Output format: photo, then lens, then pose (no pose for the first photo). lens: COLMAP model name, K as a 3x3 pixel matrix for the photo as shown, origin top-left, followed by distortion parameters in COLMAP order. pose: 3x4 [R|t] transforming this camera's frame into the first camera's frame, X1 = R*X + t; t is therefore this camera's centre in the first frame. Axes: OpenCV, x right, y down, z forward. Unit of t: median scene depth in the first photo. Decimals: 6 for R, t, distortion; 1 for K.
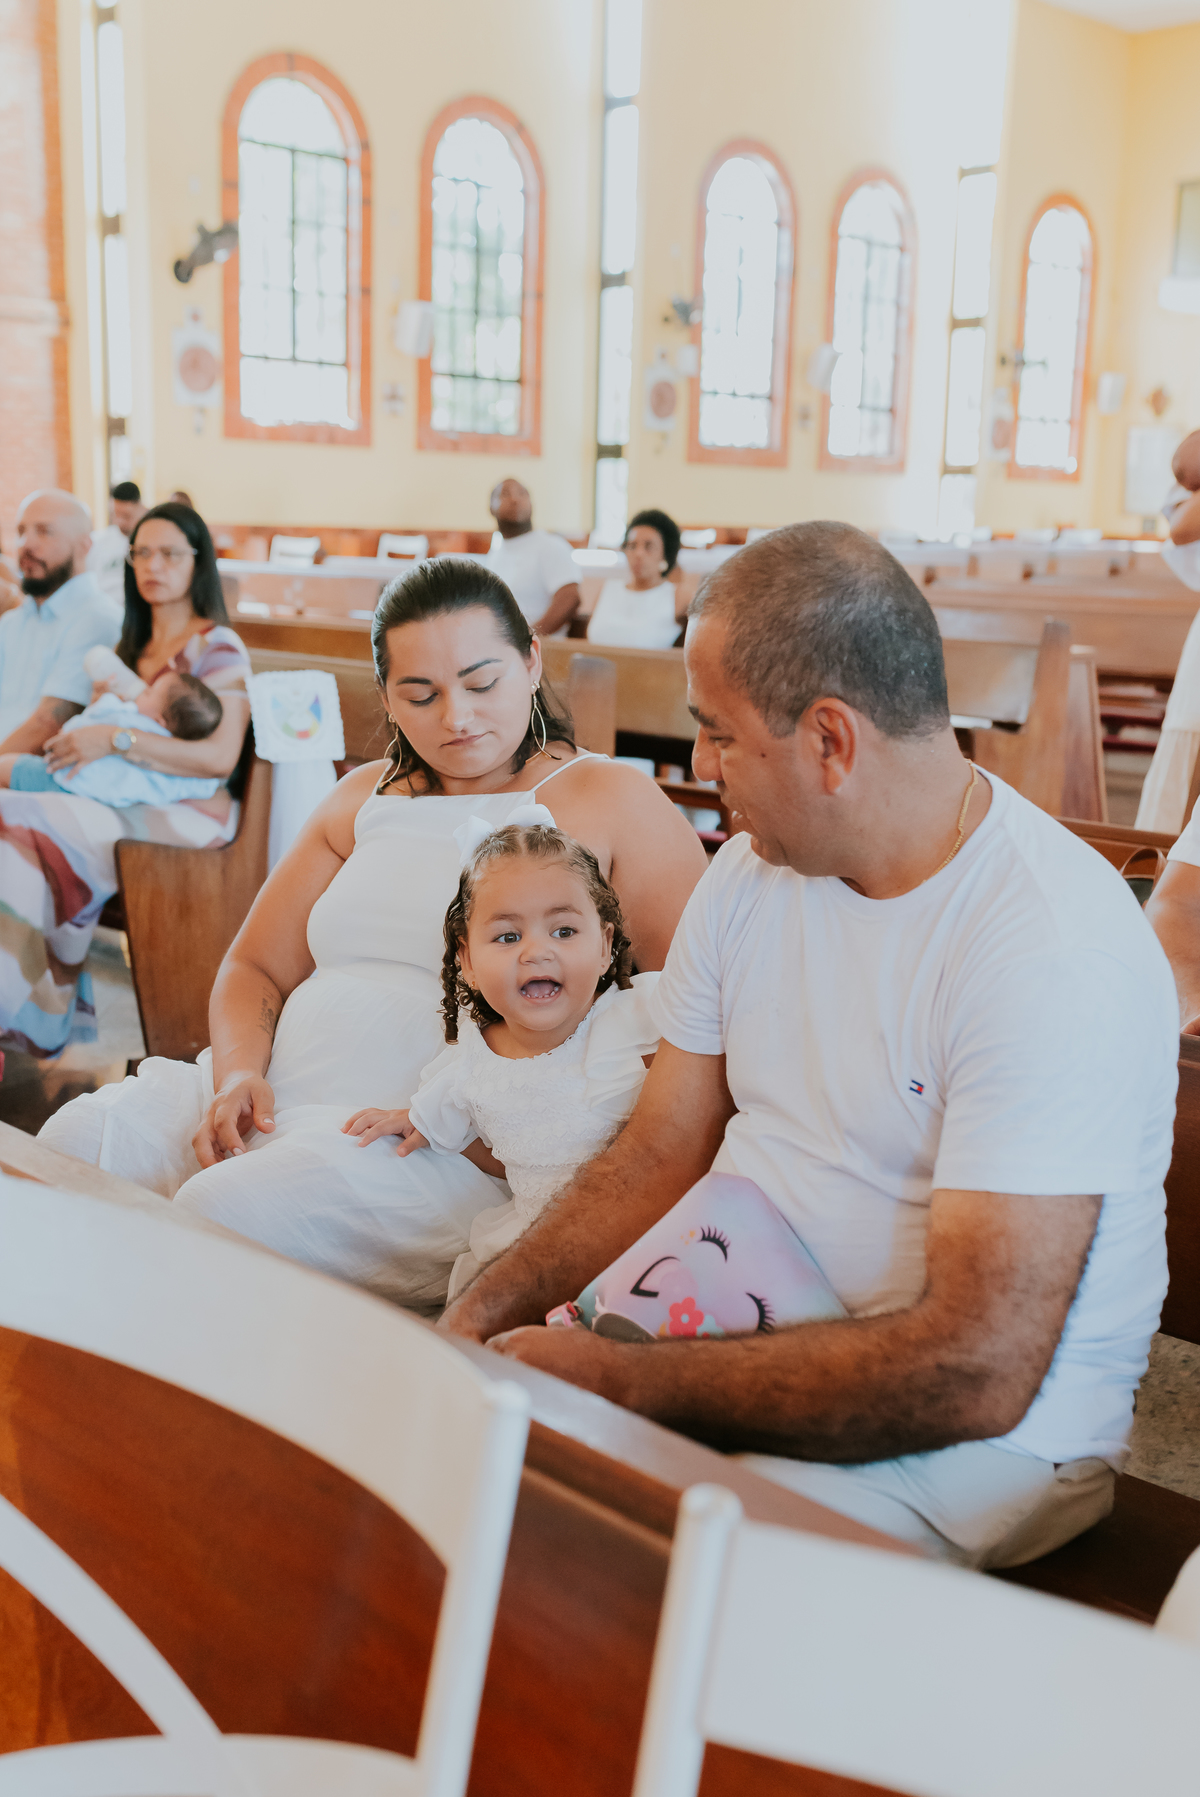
lens RADIAL K [[1948.1, 0, 552.5], [0, 1948.1, 967.6], [0, 0, 1]] dist [-0.000369, -0.000436]
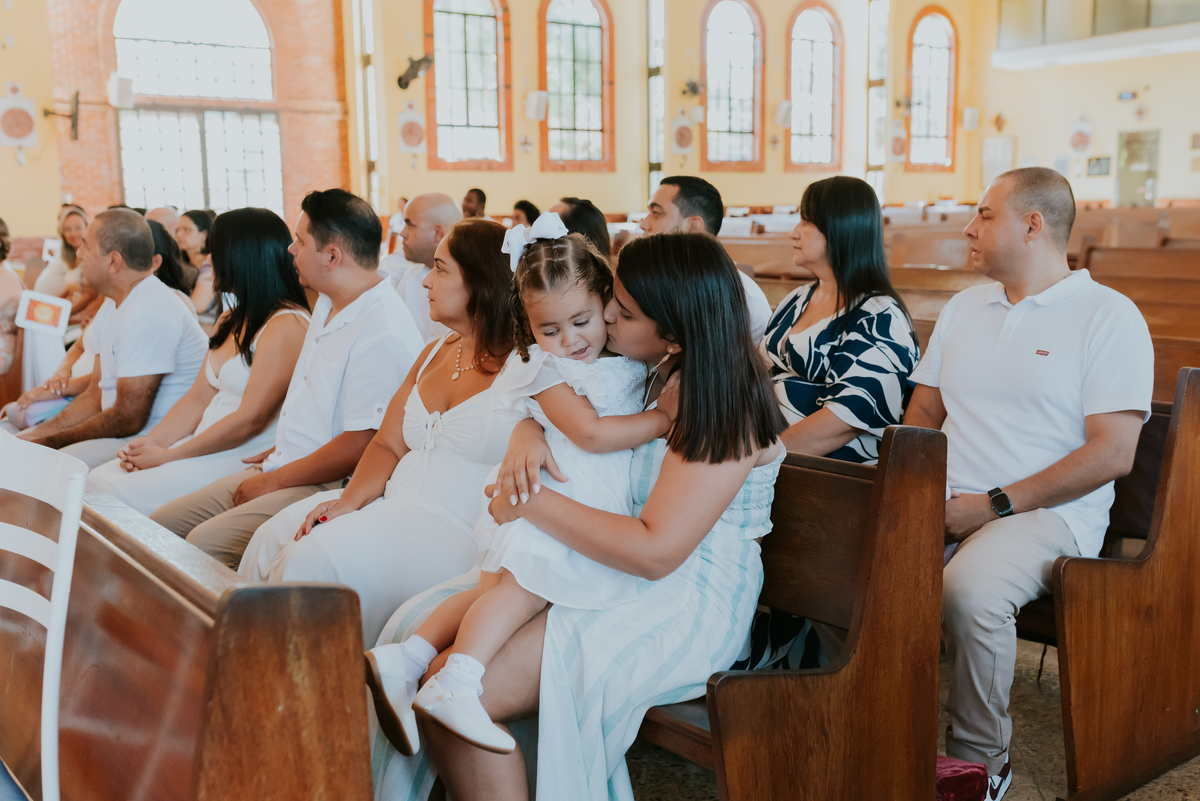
lens RADIAL K [[1232.1, 0, 582.3], [0, 1232.1, 414.5], [0, 0, 1]] dist [-0.001632, 0.002587]
pose [[0.990445, -0.015846, -0.136997, 0.117978], [0.007666, 0.998167, -0.060034, 0.026849], [0.137697, 0.058410, 0.988751, -0.105470]]
